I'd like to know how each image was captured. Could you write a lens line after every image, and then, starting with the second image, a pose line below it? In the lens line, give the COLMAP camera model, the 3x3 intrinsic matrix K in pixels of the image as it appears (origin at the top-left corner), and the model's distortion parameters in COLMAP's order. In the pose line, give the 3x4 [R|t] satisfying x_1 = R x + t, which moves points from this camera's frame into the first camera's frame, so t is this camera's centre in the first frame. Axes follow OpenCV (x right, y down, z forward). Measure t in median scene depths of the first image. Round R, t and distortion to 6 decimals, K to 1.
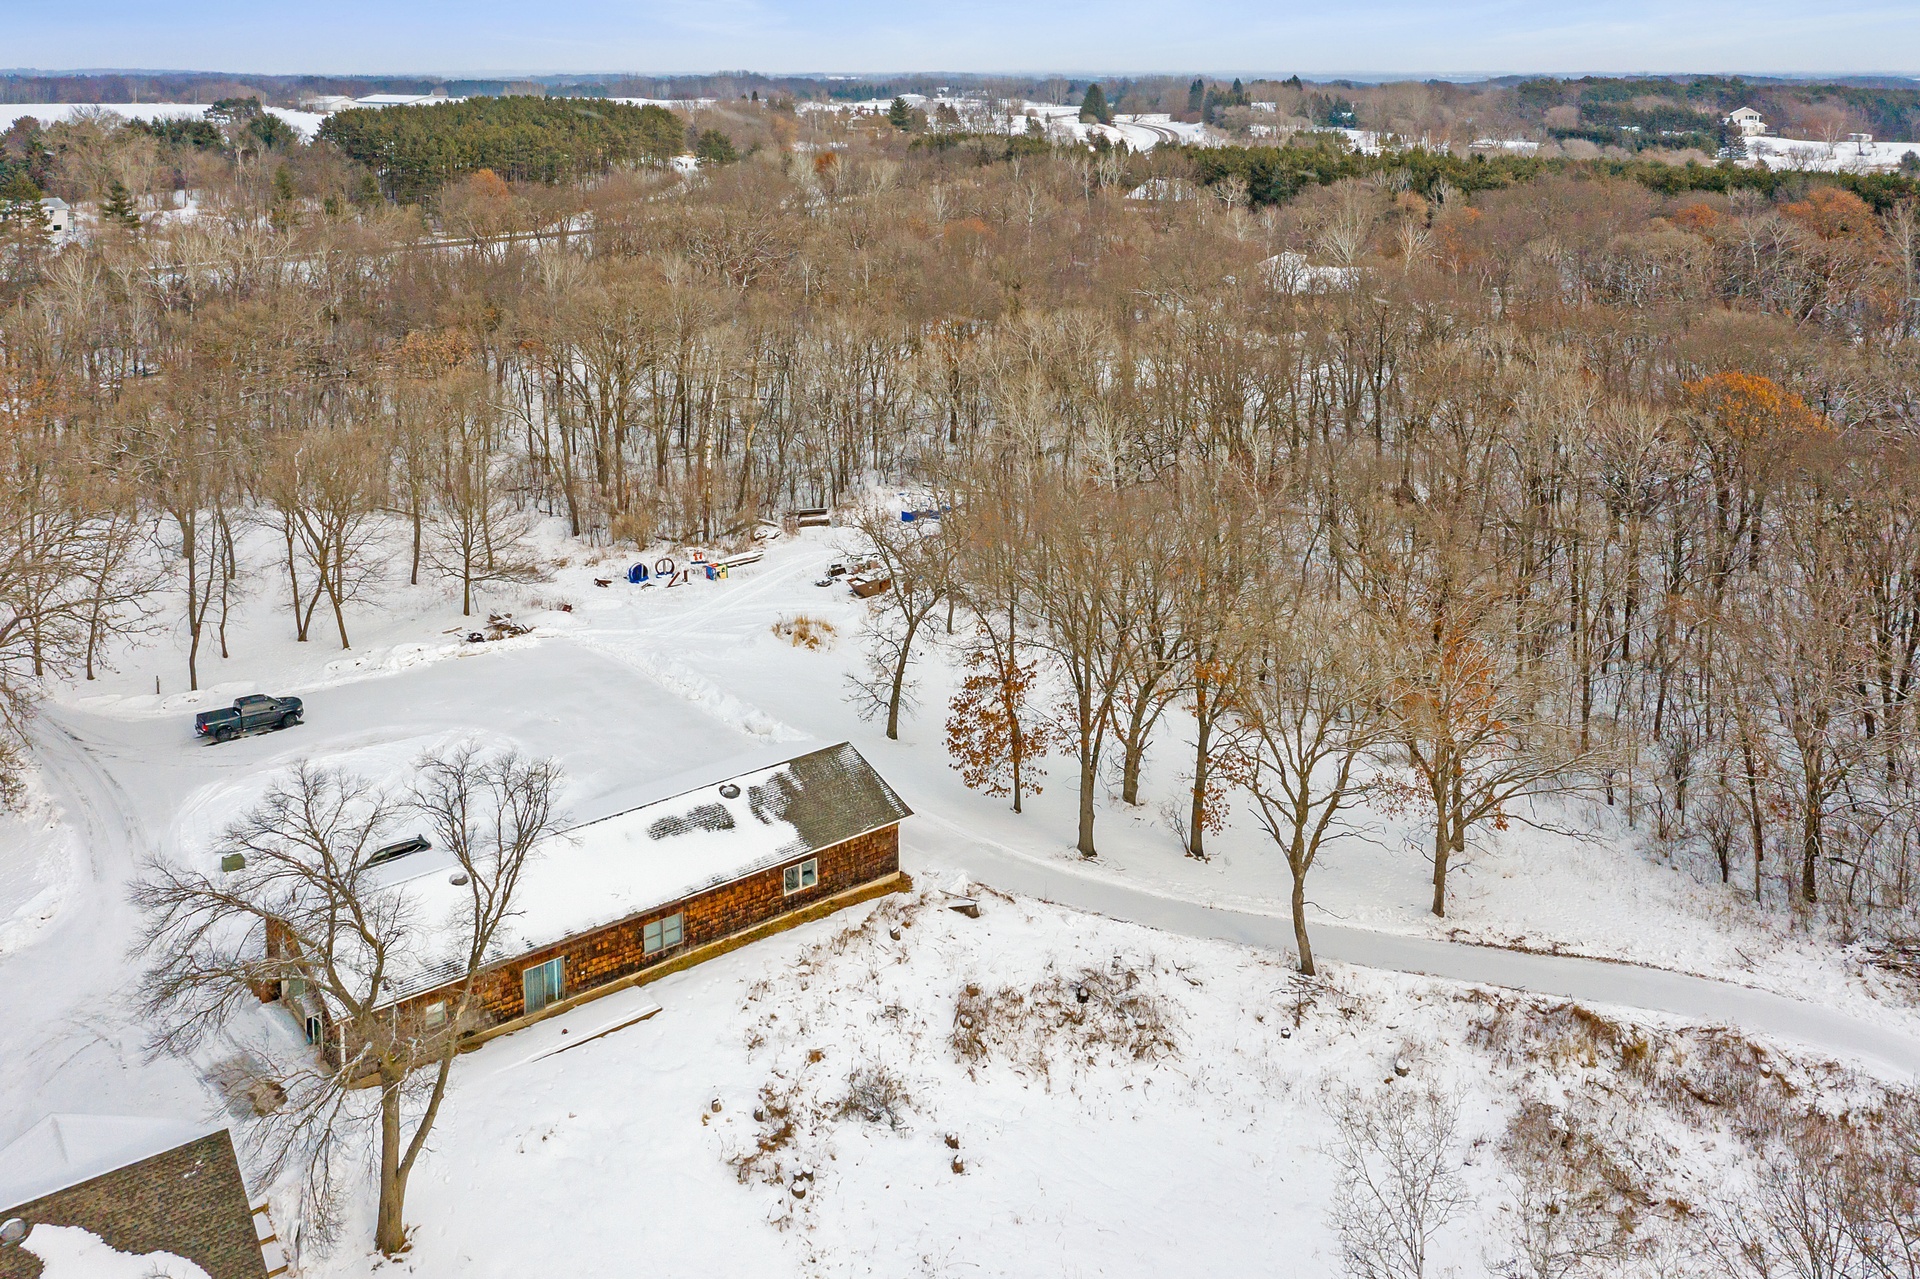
lens RADIAL K [[1605.3, 0, 962.3], [0, 1605.3, 255.1], [0, 0, 1]] dist [-0.008222, -0.004805]
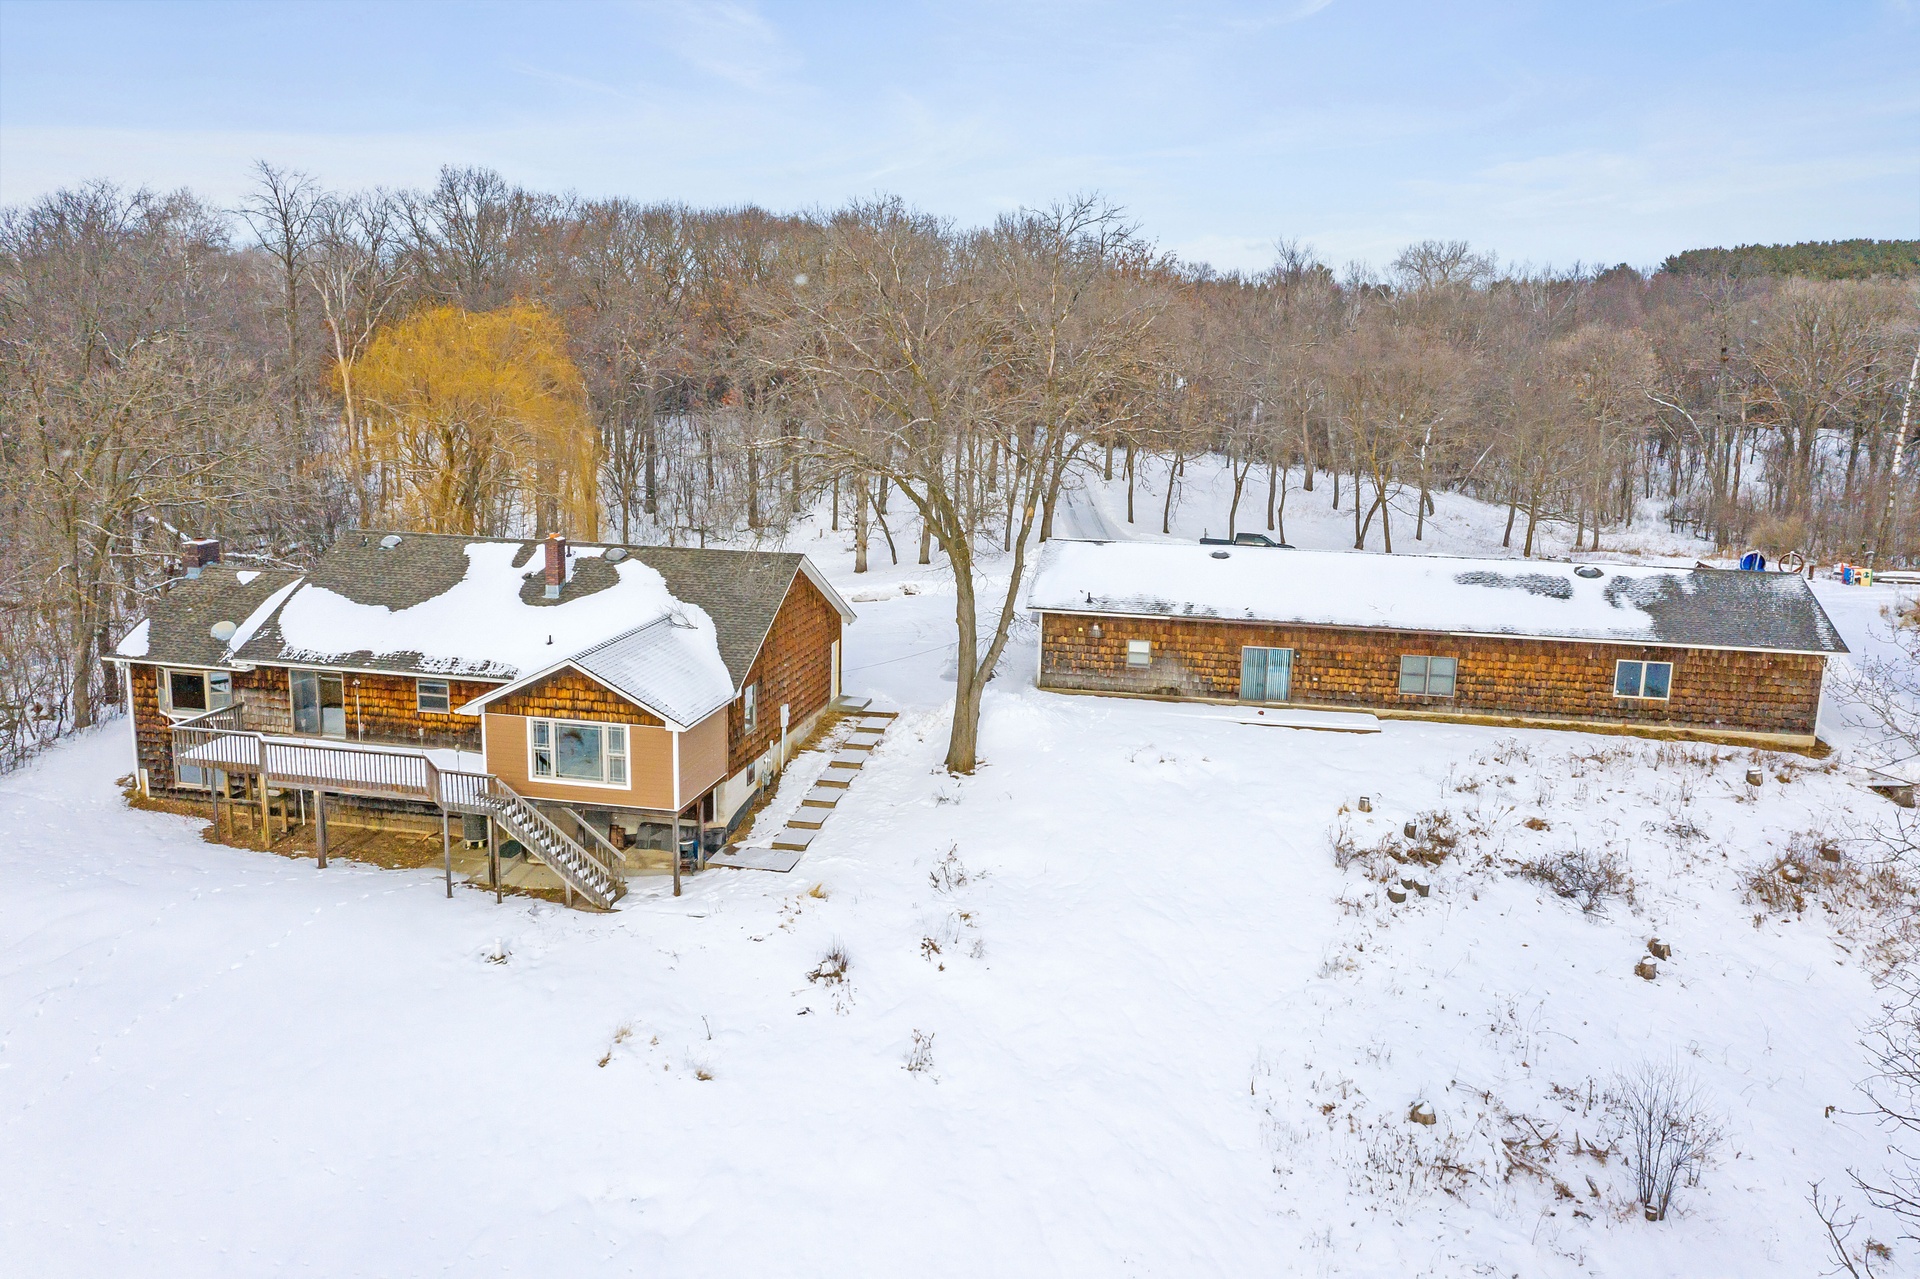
lens RADIAL K [[1526.8, 0, 960.0], [0, 1526.8, 639.5], [0, 0, 1]] dist [-0.009154, 0.007933]
pose [[0.647519, 0.164332, -0.744120, 0.209107], [-0.105476, 0.986400, 0.126053, 0.302301], [0.754714, -0.003135, 0.656046, 0.286941]]
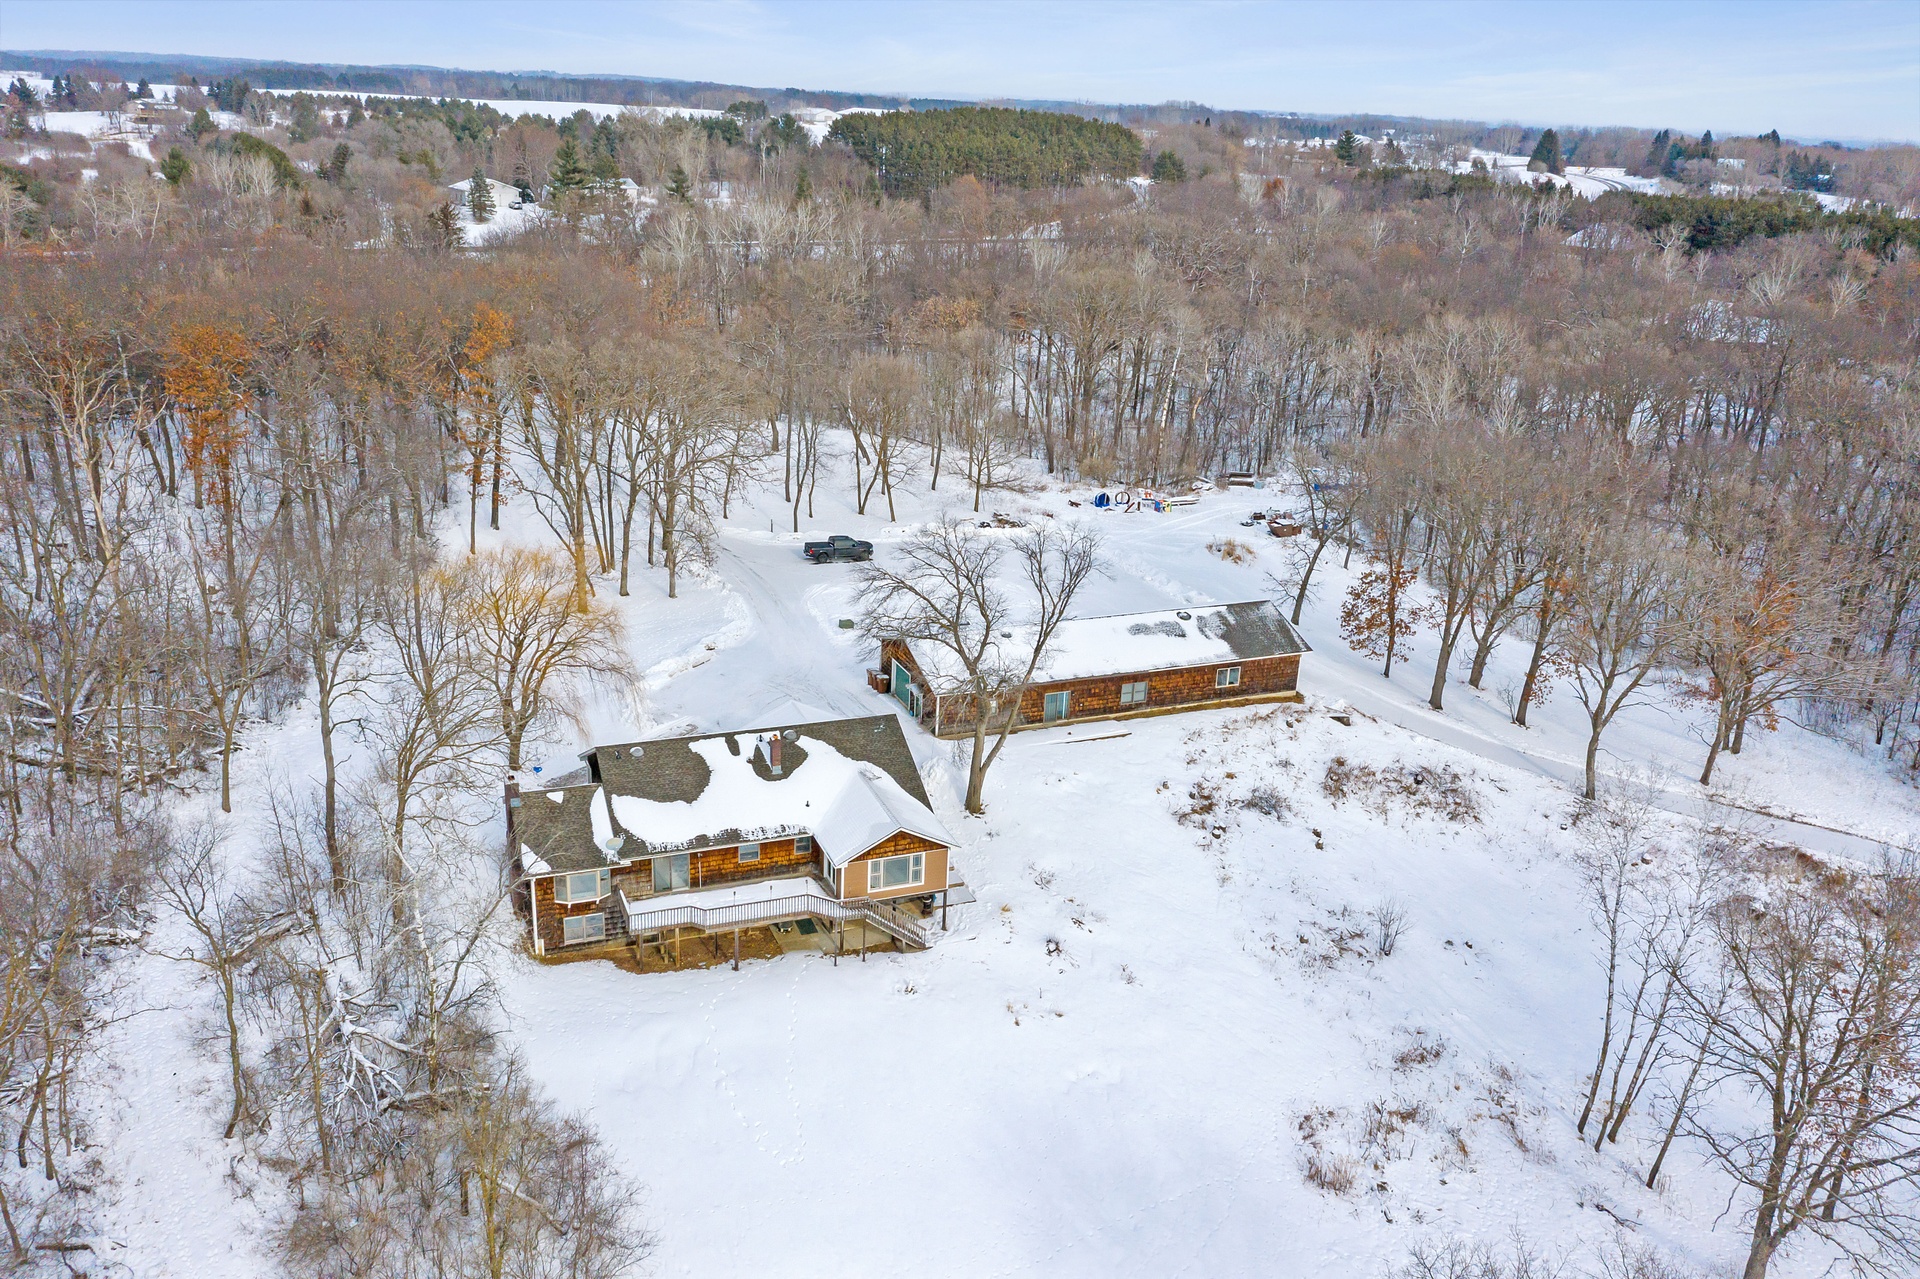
lens RADIAL K [[1497.7, 0, 962.6], [0, 1497.7, 697.6], [0, 0, 1]] dist [-0.004274, 0.005636]
pose [[0.962149, 0.141585, -0.232859, -0.014097], [-0.075698, 0.959673, 0.270734, 0.057968], [0.261800, -0.242860, 0.934066, -0.307845]]
